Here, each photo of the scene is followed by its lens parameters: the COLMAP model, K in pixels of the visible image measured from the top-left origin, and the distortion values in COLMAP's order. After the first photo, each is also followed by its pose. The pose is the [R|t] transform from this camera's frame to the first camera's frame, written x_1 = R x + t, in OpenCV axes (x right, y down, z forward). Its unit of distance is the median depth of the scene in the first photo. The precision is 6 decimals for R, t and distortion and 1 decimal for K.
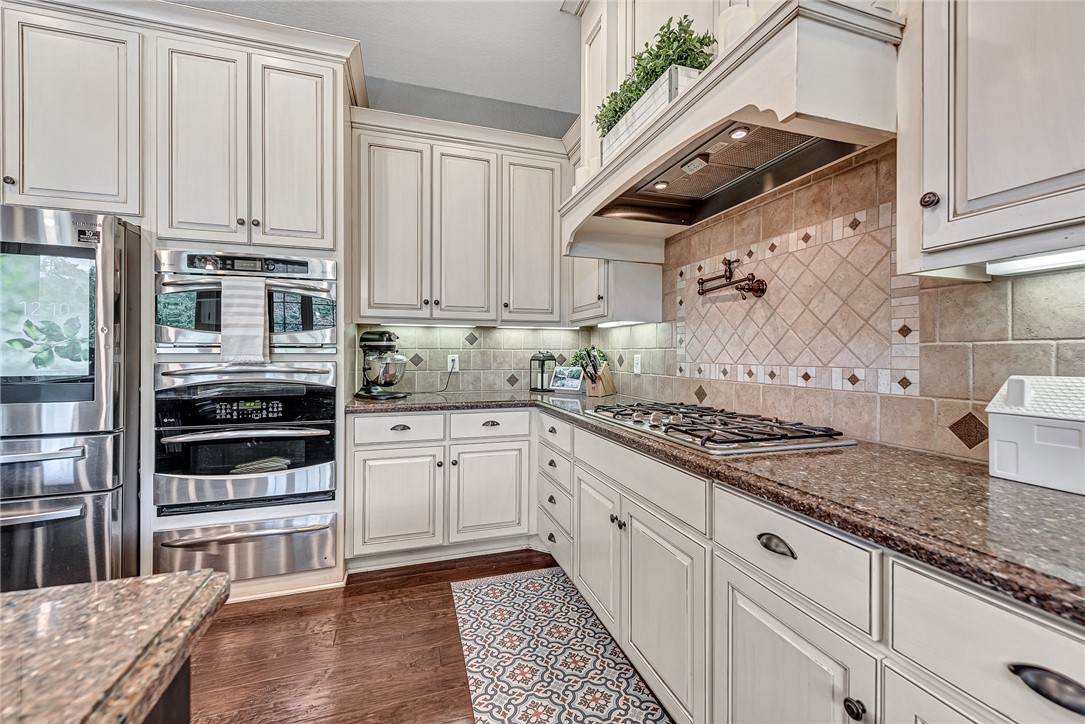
lens RADIAL K [[438.8, 0, 543.7], [0, 438.8, 357.8], [0, 0, 1]] dist [0.014388, -0.003864]
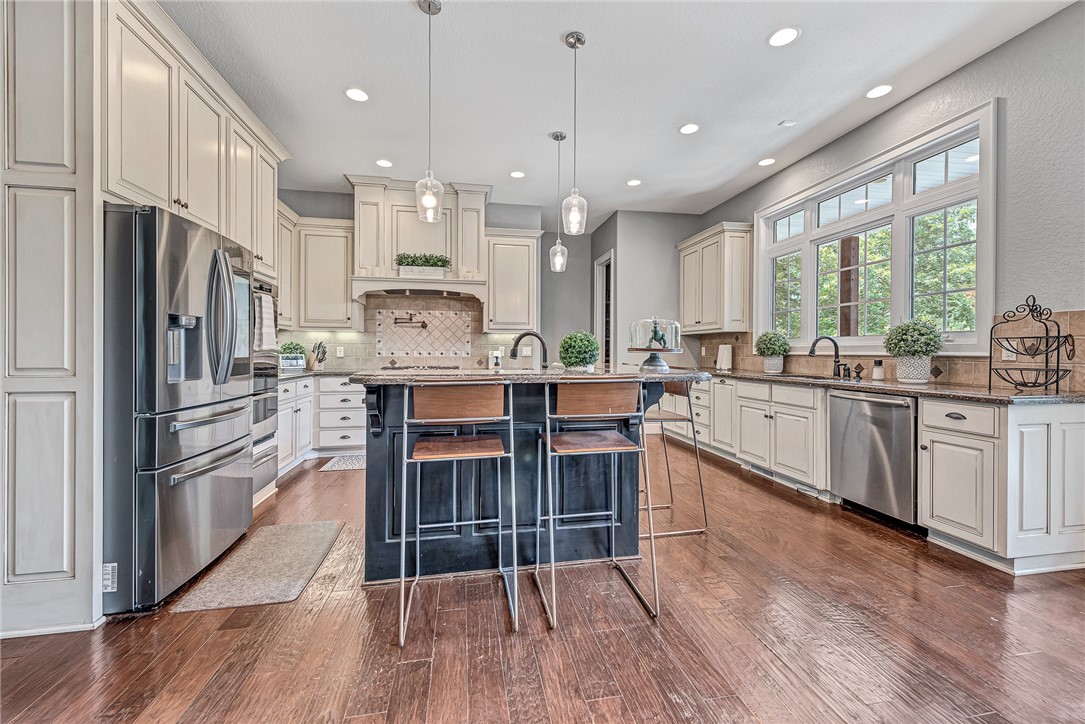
lens RADIAL K [[438.8, 0, 543.6], [0, 438.8, 353.3], [0, 0, 1]] dist [0.014388, -0.003864]
pose [[0.114894, -0.006000, 0.993360, -2.421367], [0.005029, 0.999972, 0.005458, 0.022015], [-0.993365, 0.004368, 0.114921, -0.174049]]
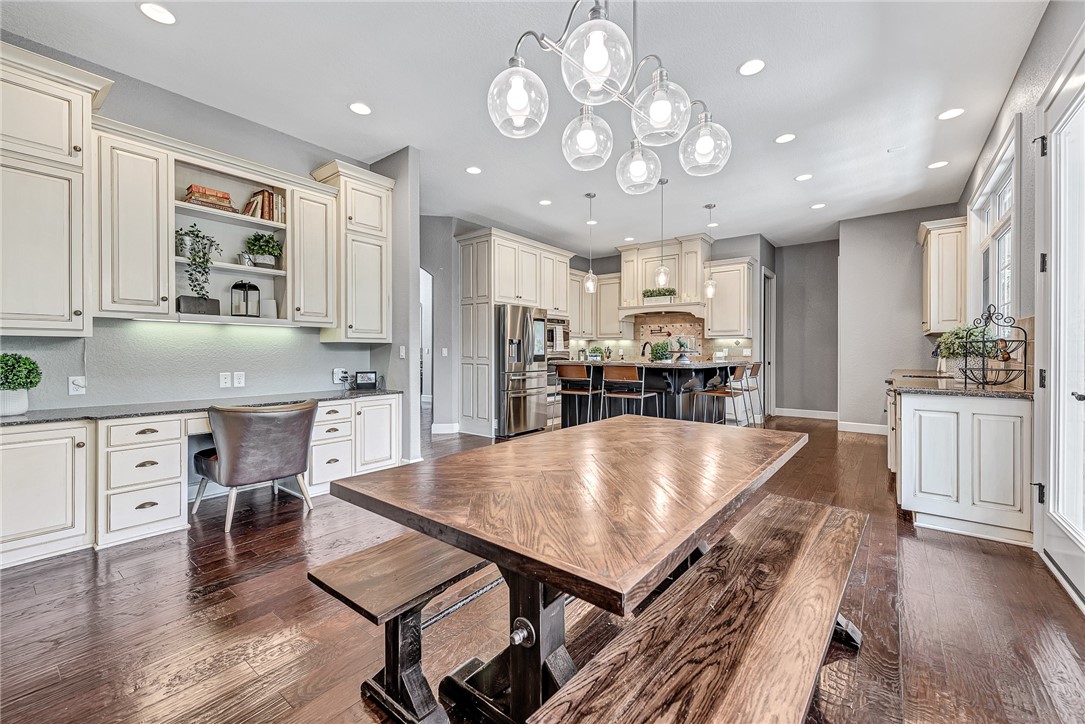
lens RADIAL K [[438.8, 0, 537.6], [0, 438.8, 355.6], [0, 0, 1]] dist [0.014388, -0.003864]
pose [[0.826348, -0.005011, 0.563138, -3.076029], [0.002067, 0.999981, 0.005865, 0.026858], [-0.563156, -0.003683, 0.826342, -1.897996]]
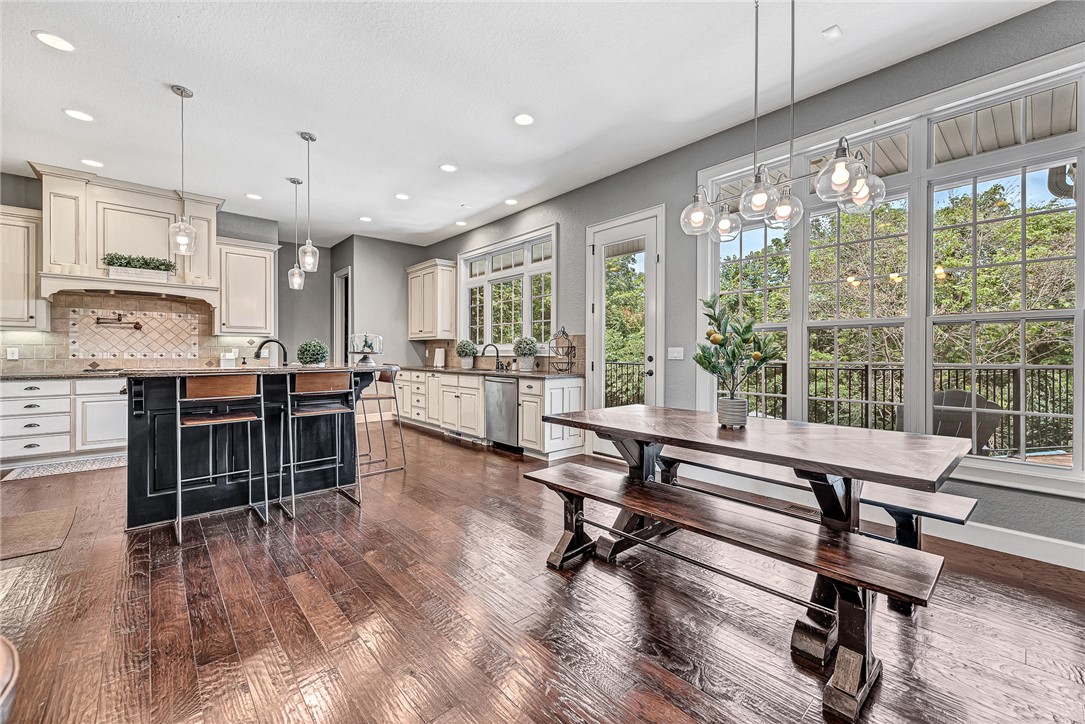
lens RADIAL K [[438.8, 0, 544.9], [0, 438.8, 357.5], [0, 0, 1]] dist [0.014388, -0.003864]
pose [[-0.415993, -0.011510, 0.909295, -3.349673], [0.002442, 0.999902, 0.013774, 0.015788], [-0.909364, 0.007950, -0.415925, -0.256471]]
